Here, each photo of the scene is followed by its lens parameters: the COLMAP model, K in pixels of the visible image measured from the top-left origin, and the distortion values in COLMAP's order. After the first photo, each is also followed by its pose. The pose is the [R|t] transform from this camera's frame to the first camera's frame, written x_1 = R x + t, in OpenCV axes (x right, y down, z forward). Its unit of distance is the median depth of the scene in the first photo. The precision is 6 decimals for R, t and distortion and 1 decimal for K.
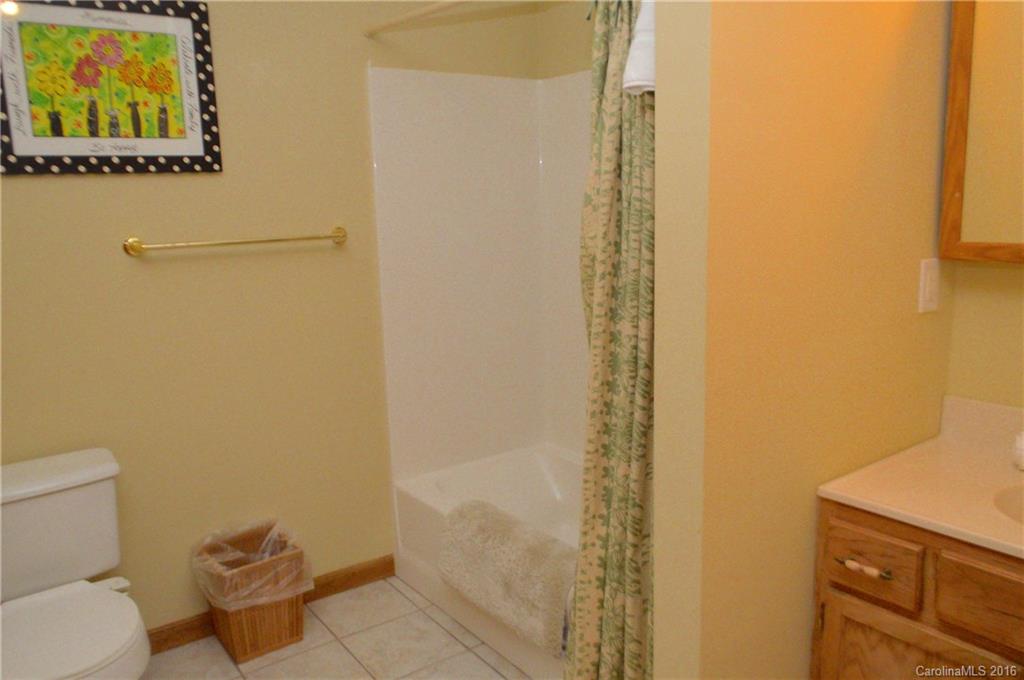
lens RADIAL K [[799.9, 0, 514.5], [0, 799.9, 346.3], [0, 0, 1]] dist [-0.022003, -0.001410]
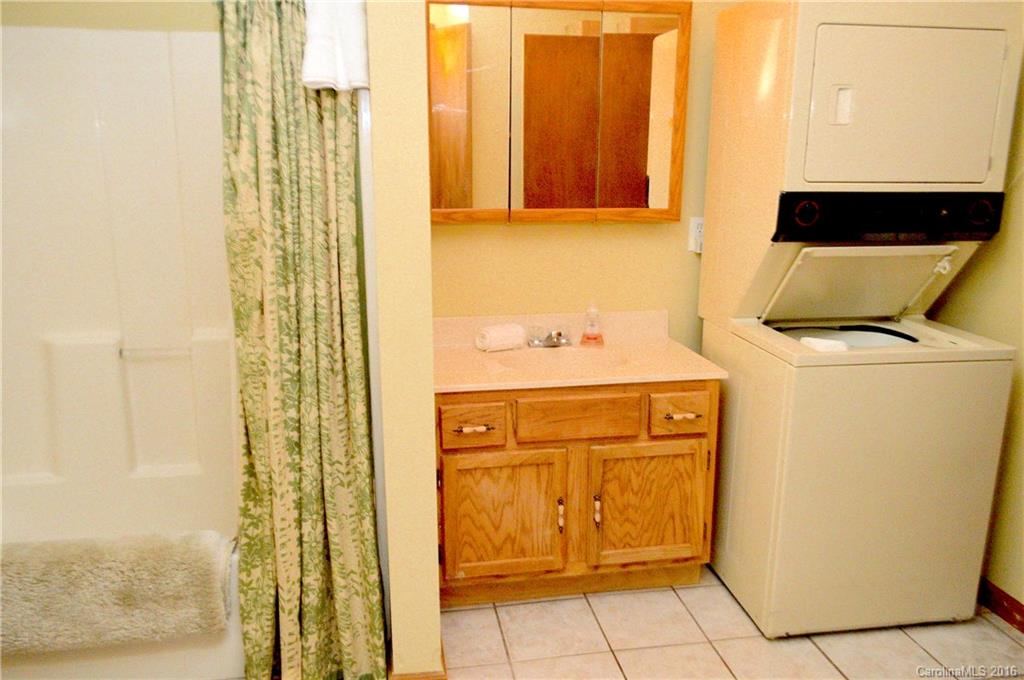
lens RADIAL K [[799.9, 0, 514.5], [0, 799.9, 346.3], [0, 0, 1]] dist [-0.022003, -0.001410]
pose [[0.444460, -0.168074, 0.879890, -0.776646], [0.153673, 0.981985, 0.109951, -0.023891], [-0.882519, 0.086347, 0.462282, 0.219354]]
